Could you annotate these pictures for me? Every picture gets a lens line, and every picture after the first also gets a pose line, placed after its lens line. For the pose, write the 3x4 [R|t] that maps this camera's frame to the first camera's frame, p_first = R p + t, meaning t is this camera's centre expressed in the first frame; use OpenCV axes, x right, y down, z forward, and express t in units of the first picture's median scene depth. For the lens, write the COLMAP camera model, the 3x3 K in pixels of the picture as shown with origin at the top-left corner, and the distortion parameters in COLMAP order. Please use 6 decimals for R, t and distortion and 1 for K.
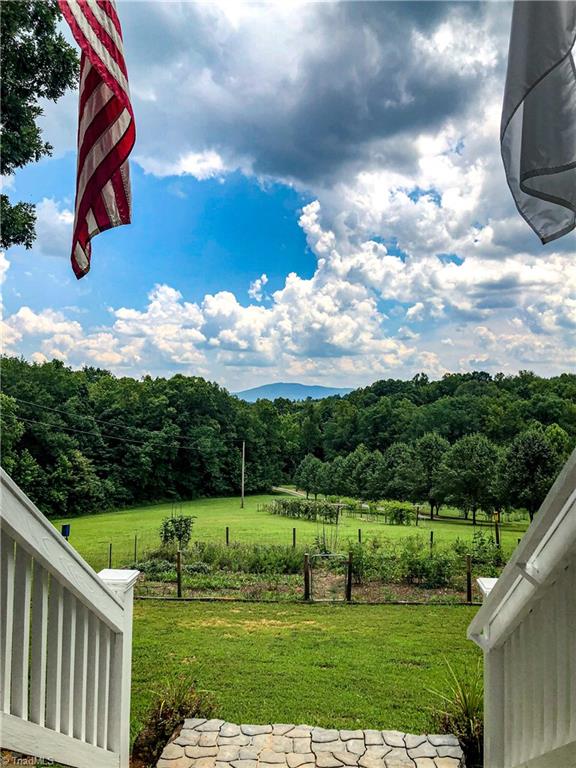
lens RADIAL K [[641.7, 0, 288.1], [0, 641.7, 384.1], [0, 0, 1]] dist [-0.005753, -0.000954]
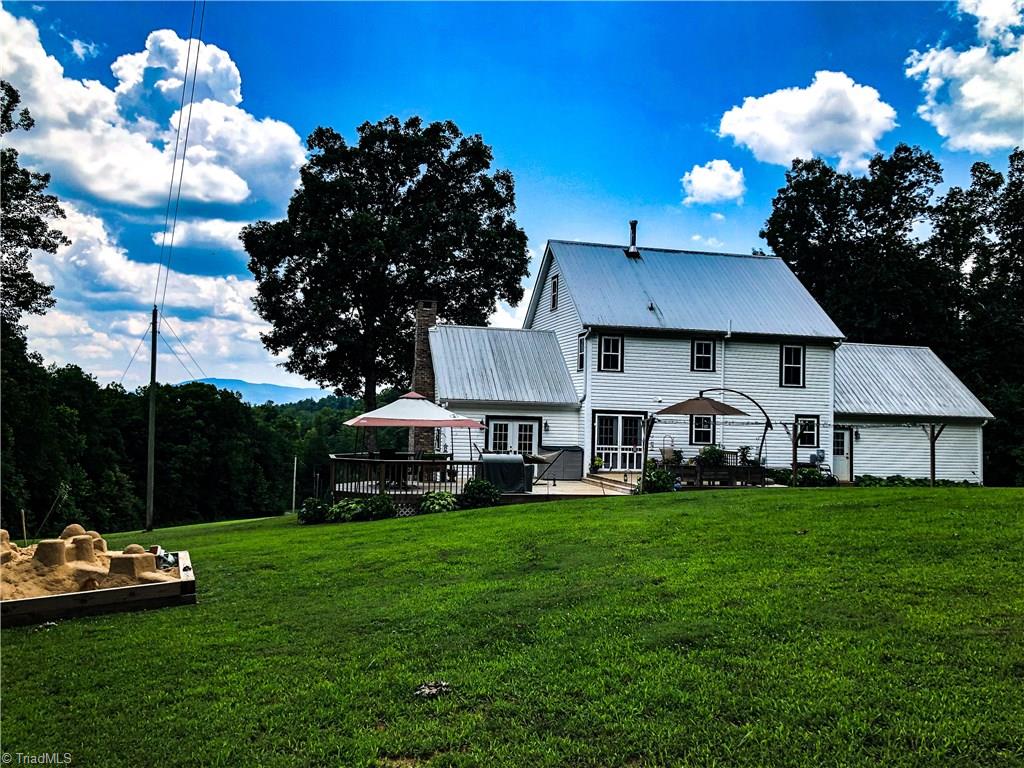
lens RADIAL K [[855.6, 0, 511.9], [0, 855.6, 383.9], [0, 0, 1]] dist [-0.005753, -0.000954]
pose [[0.949903, 0.020201, 0.311891, -0.140035], [-0.019061, 0.999796, -0.006702, -0.015540], [-0.311963, 0.000421, 0.950094, -0.306996]]
